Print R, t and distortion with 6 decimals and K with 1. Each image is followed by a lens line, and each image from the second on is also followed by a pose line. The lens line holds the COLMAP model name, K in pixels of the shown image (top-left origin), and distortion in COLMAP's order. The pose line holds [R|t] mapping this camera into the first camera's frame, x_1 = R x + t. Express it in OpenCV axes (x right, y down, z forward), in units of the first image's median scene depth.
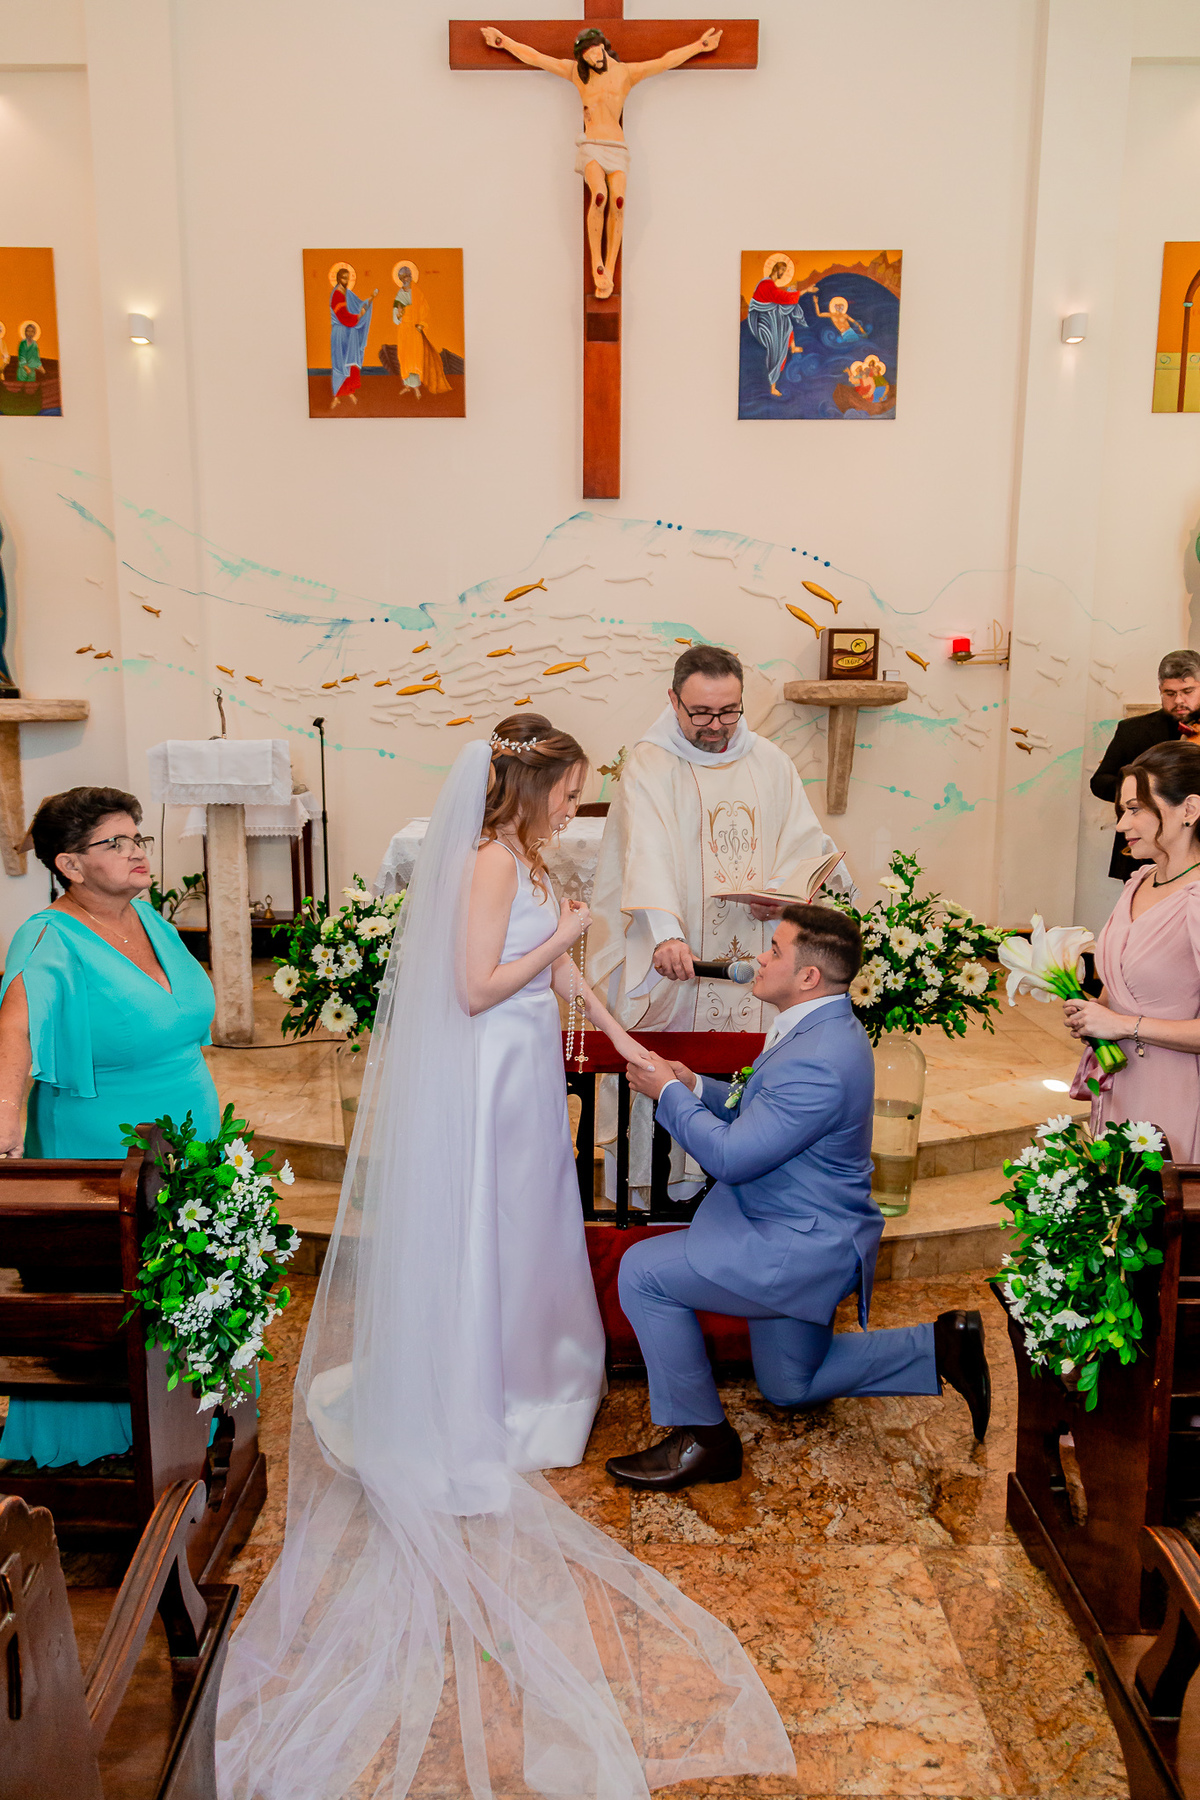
lens RADIAL K [[1230.7, 0, 583.6], [0, 1230.7, 913.4], [0, 0, 1]] dist [0.004526, 0.006494]
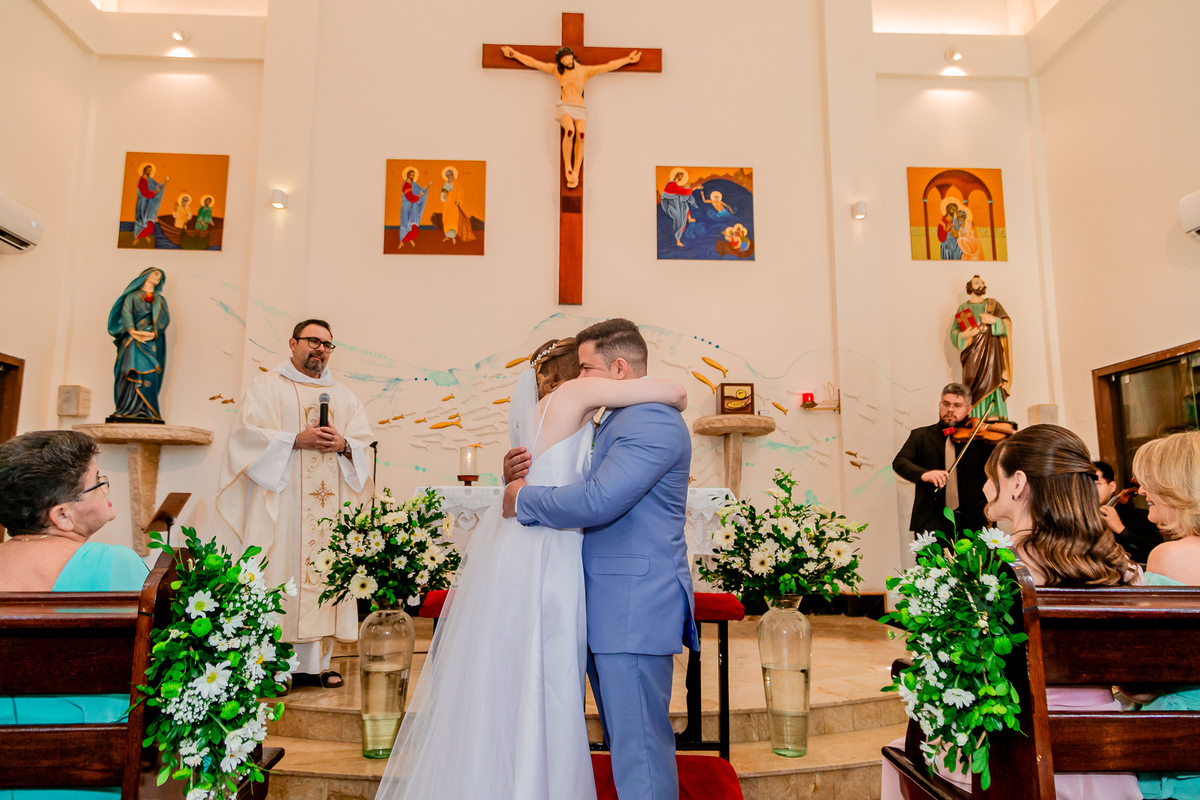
lens RADIAL K [[817.3, 0, 603.1], [0, 817.3, 394.0], [0, 0, 1]] dist [0.007311, 0.002056]
pose [[0.998734, 0.008247, 0.049632, 0.005406], [0.007386, 0.951754, -0.306775, 0.088102], [-0.049768, 0.306753, 0.950487, 0.057733]]
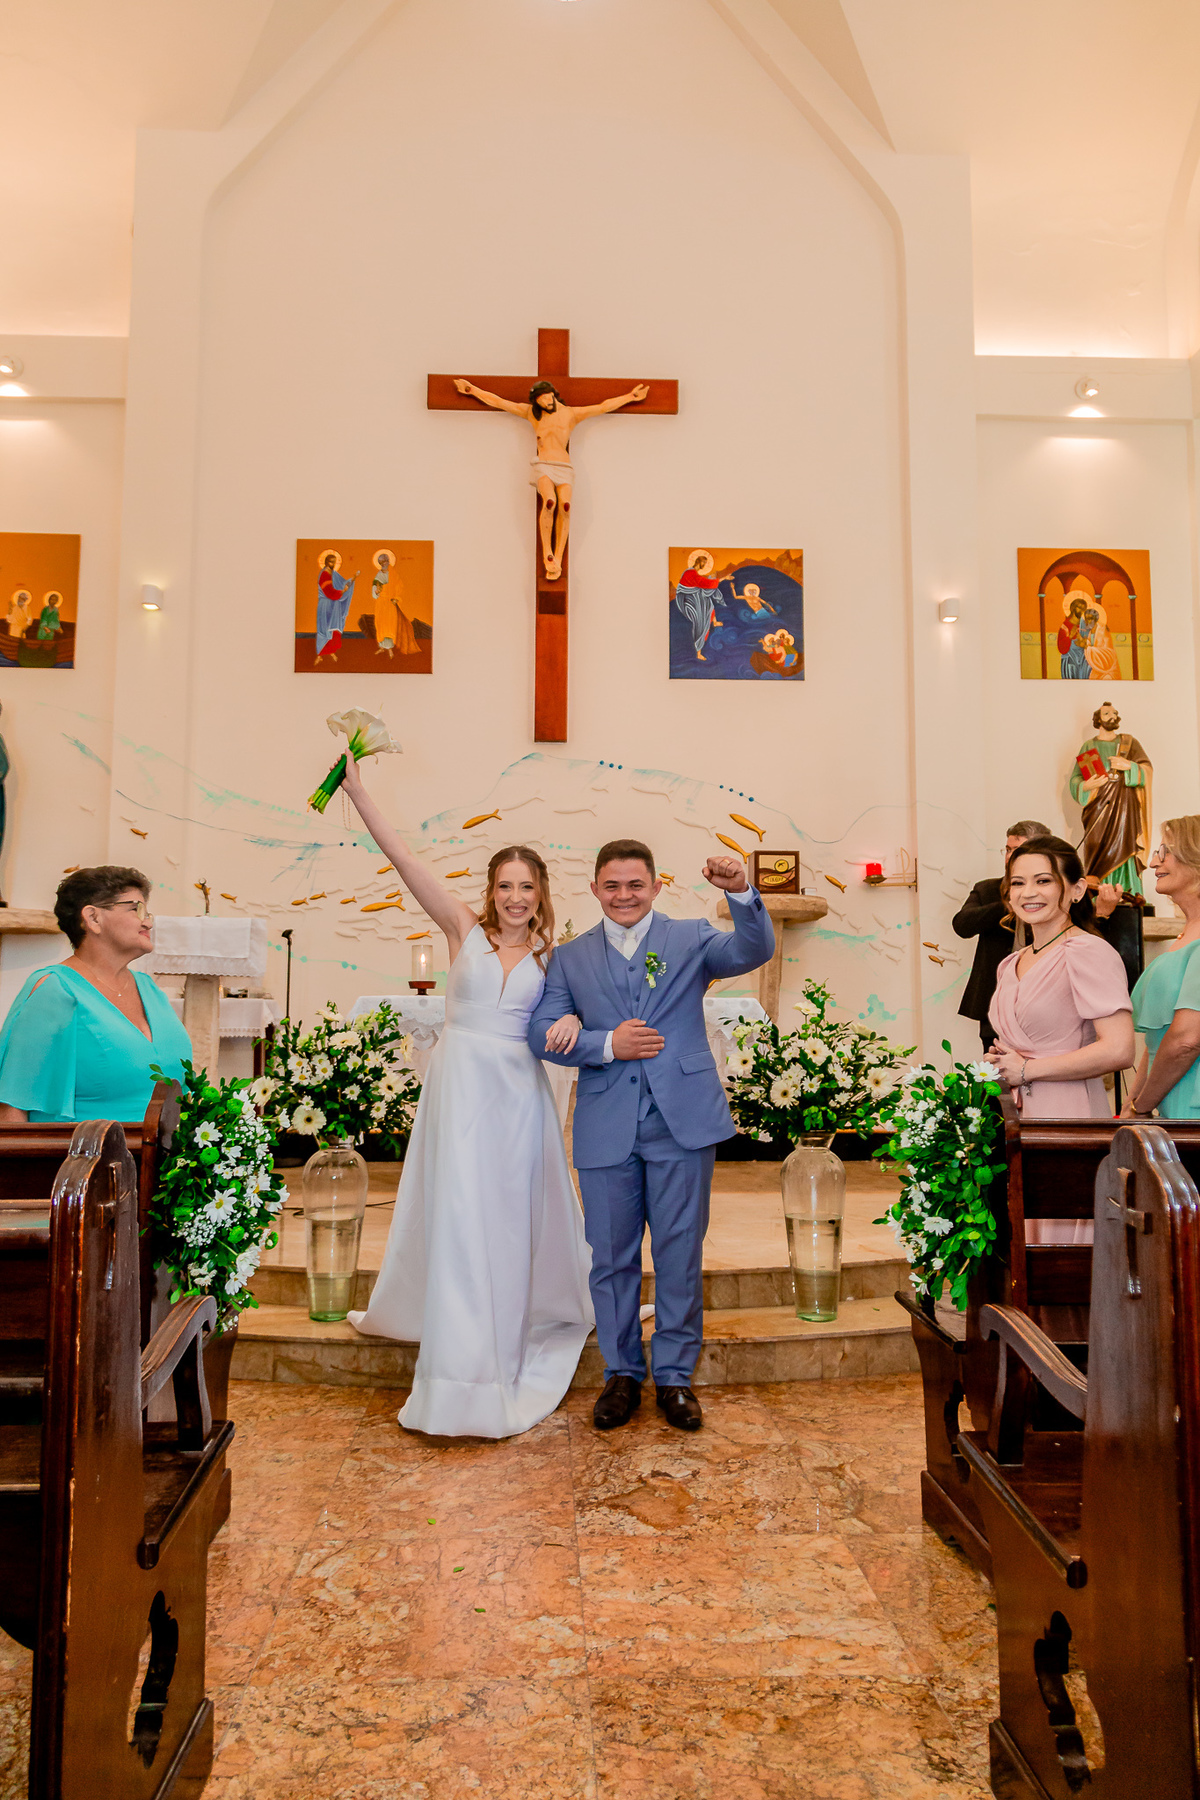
lens RADIAL K [[1246.0, 0, 587.7], [0, 1246.0, 906.2], [0, 0, 1]] dist [0.004934, 0.000317]
pose [[0.999040, 0.006193, 0.043361, -0.000368], [0.004925, 0.967795, -0.251692, 0.100503], [-0.043524, 0.251664, 0.966836, -0.072832]]
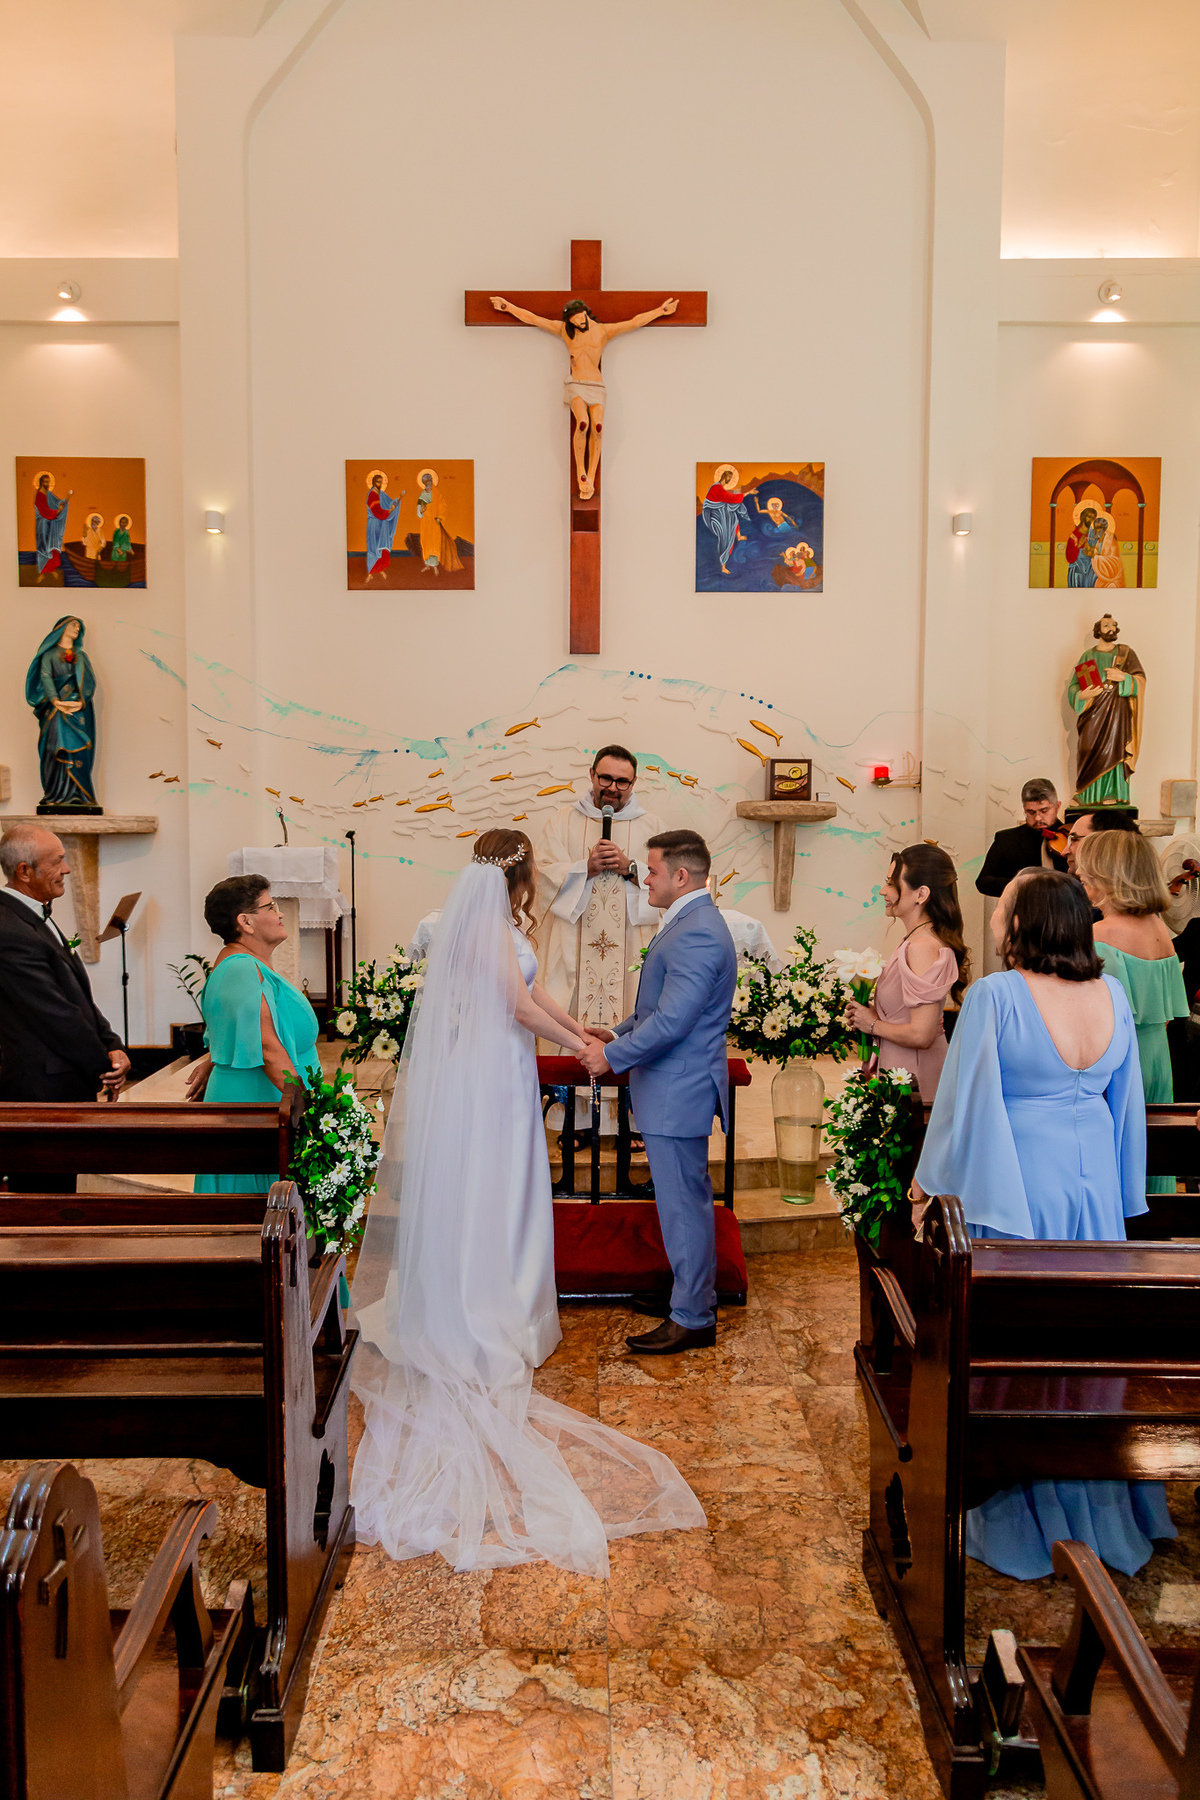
lens RADIAL K [[1230.7, 0, 583.6], [0, 1230.7, 913.4], [0, 0, 1]] dist [0.004526, 0.006494]
pose [[0.999975, 0.000320, 0.007048, 0.004778], [0.000338, 0.995660, -0.093062, 0.035050], [-0.007048, 0.093062, 0.995635, -0.201483]]
